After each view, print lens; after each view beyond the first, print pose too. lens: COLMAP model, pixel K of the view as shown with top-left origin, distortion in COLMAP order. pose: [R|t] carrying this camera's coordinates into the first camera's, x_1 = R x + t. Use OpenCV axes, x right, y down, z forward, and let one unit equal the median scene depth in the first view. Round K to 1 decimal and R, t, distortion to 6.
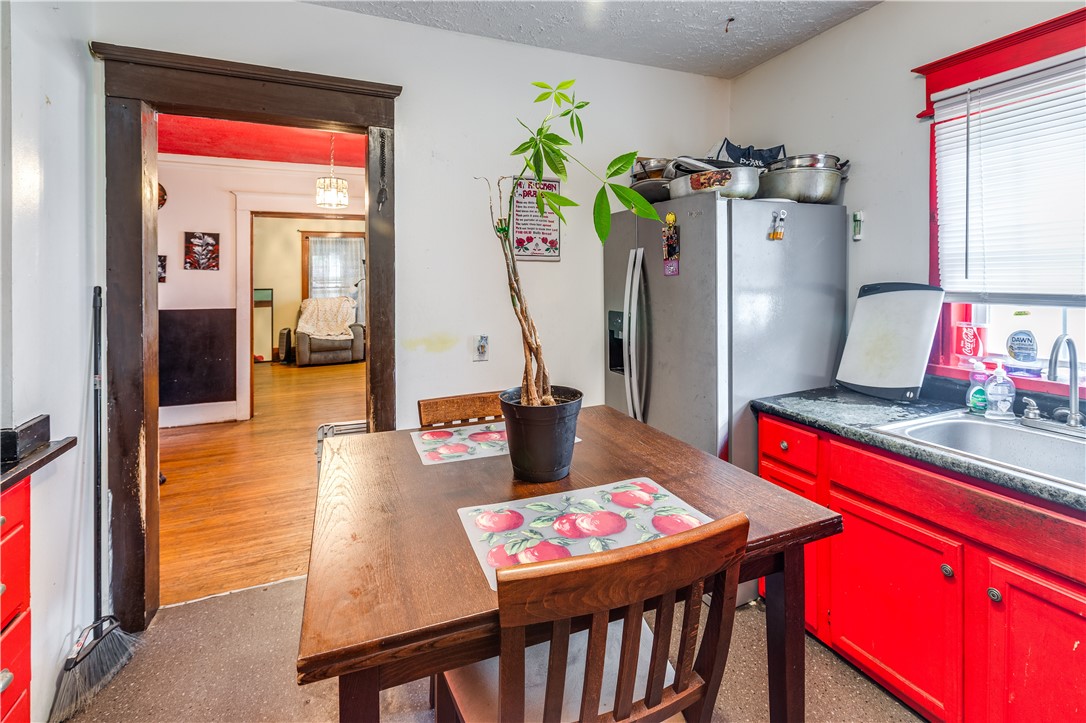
lens RADIAL K [[502.8, 0, 536.1], [0, 502.8, 279.6], [0, 0, 1]] dist [-0.001048, -0.002954]
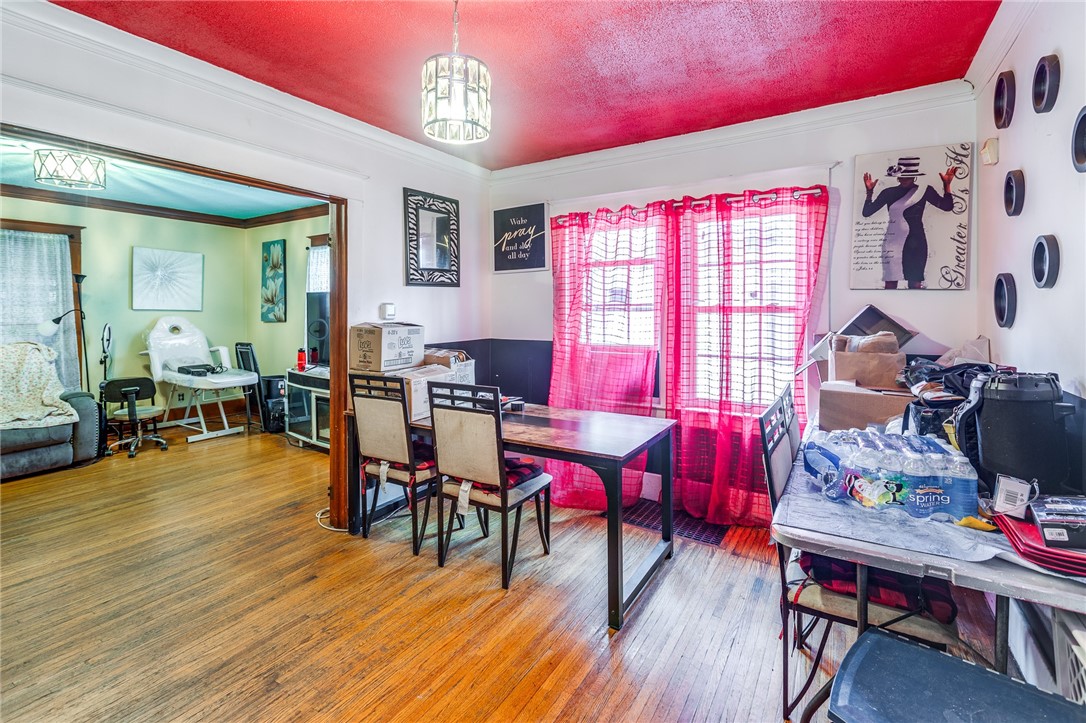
lens RADIAL K [[502.8, 0, 529.3], [0, 502.8, 315.1], [0, 0, 1]] dist [-0.001048, -0.002954]
pose [[0.815917, 0.005241, 0.578145, -0.257420], [-0.006139, 0.999981, -0.000402, 0.002215], [-0.578136, -0.003222, 0.815934, 0.267313]]
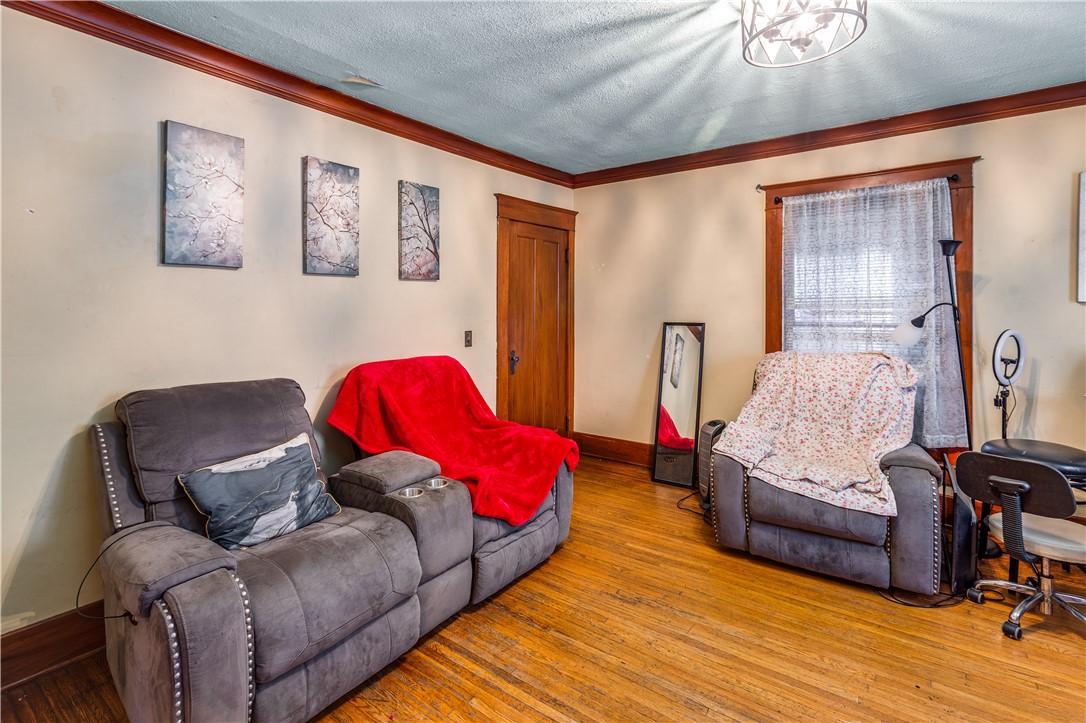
lens RADIAL K [[502.8, 0, 536.5], [0, 502.8, 305.2], [0, 0, 1]] dist [-0.001048, -0.002954]
pose [[0.515272, 0.006876, -0.856999, -0.208449], [-0.001951, 0.999975, 0.006850, -0.001244], [0.857025, -0.001857, 0.515272, 0.626509]]
